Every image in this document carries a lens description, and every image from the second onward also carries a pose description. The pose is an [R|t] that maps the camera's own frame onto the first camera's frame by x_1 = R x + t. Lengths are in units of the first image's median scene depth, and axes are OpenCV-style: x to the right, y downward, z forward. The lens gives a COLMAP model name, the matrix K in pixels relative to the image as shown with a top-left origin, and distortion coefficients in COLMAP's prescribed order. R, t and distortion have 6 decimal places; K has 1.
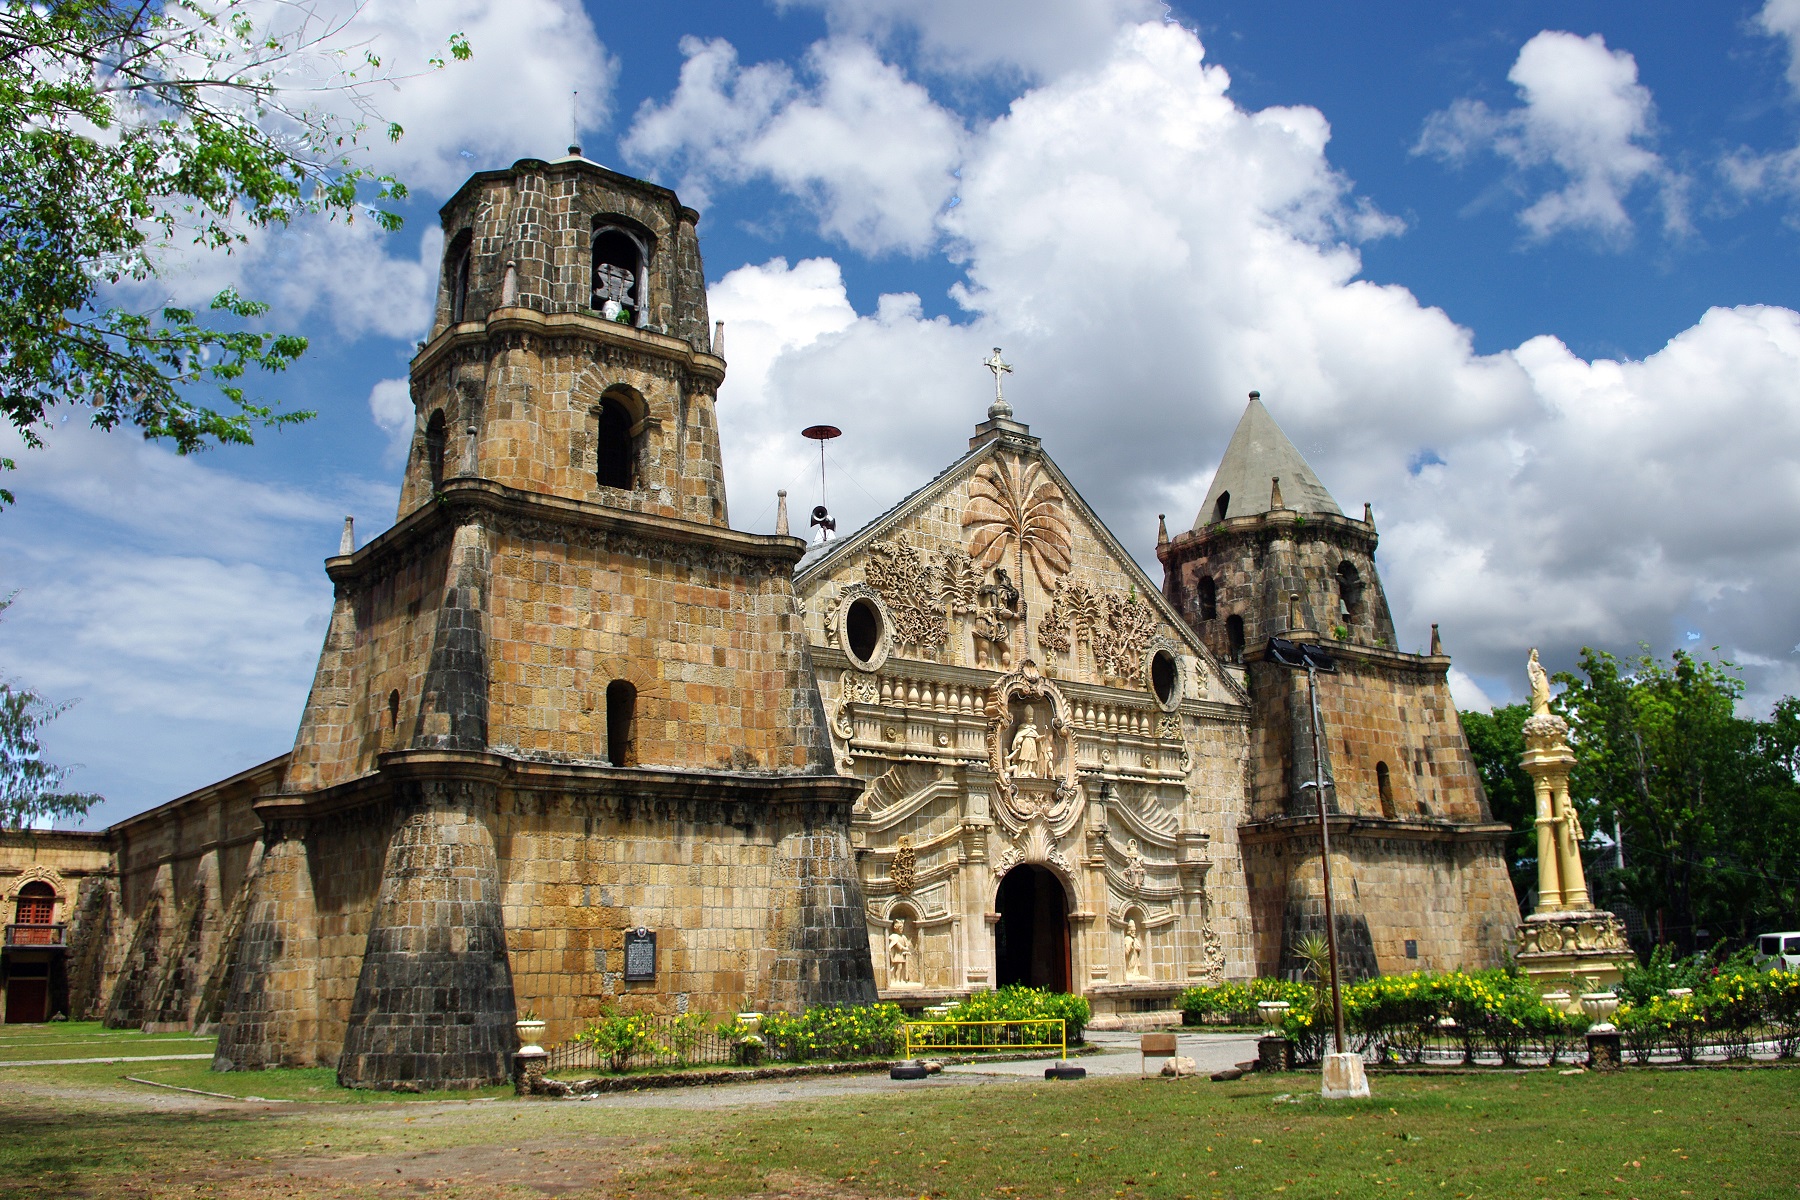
lens RADIAL K [[1561.0, 0, 900.0], [0, 1561.0, 600.0], [0, 0, 1]] dist [-0.087416, 0.002149]
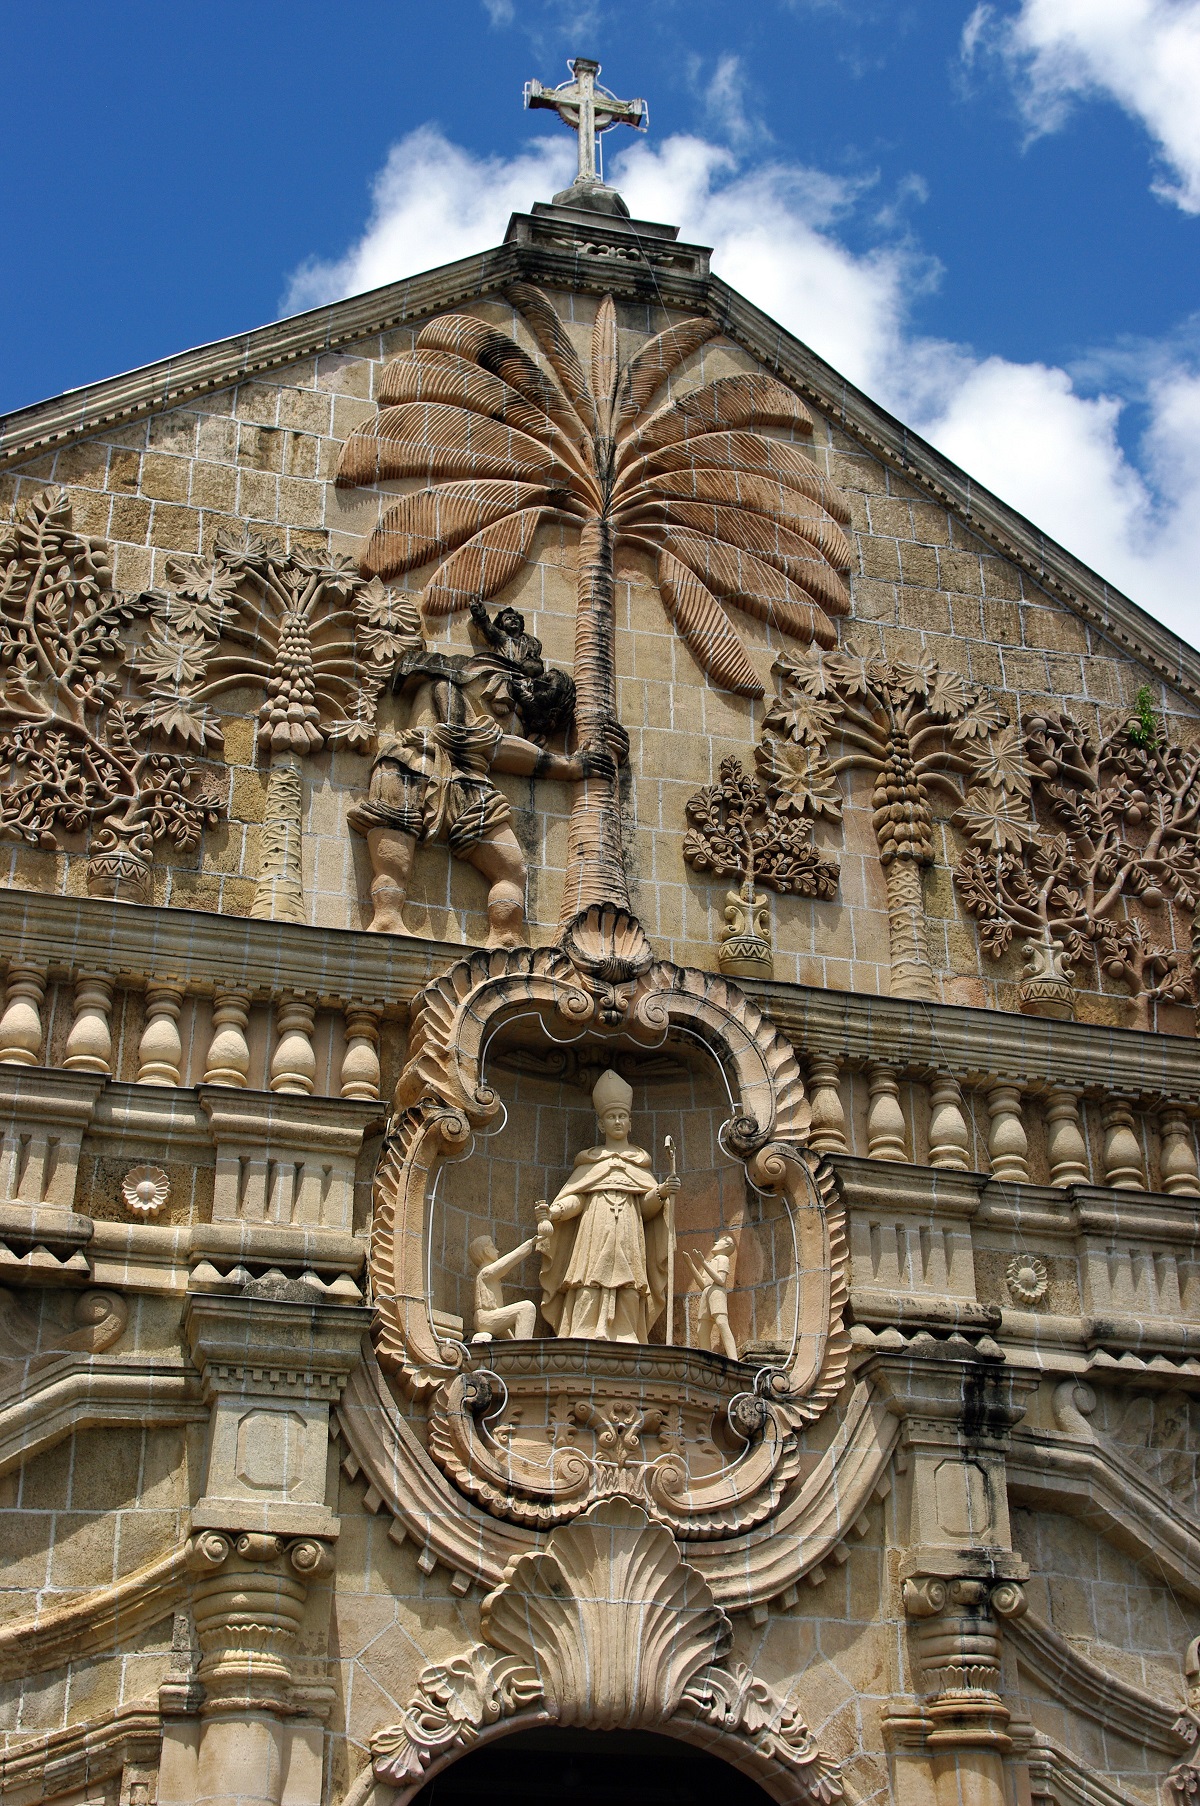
lens RADIAL K [[2412.3, 0, 600.0], [0, 2412.3, 903.0], [0, 0, 1]] dist [-0.016956, 0.006952]
pose [[0.919596, -0.179831, -0.349290, 0.227755], [0.080075, 0.956218, -0.281487, 0.154726], [0.384617, 0.230885, 0.893735, 0.668639]]
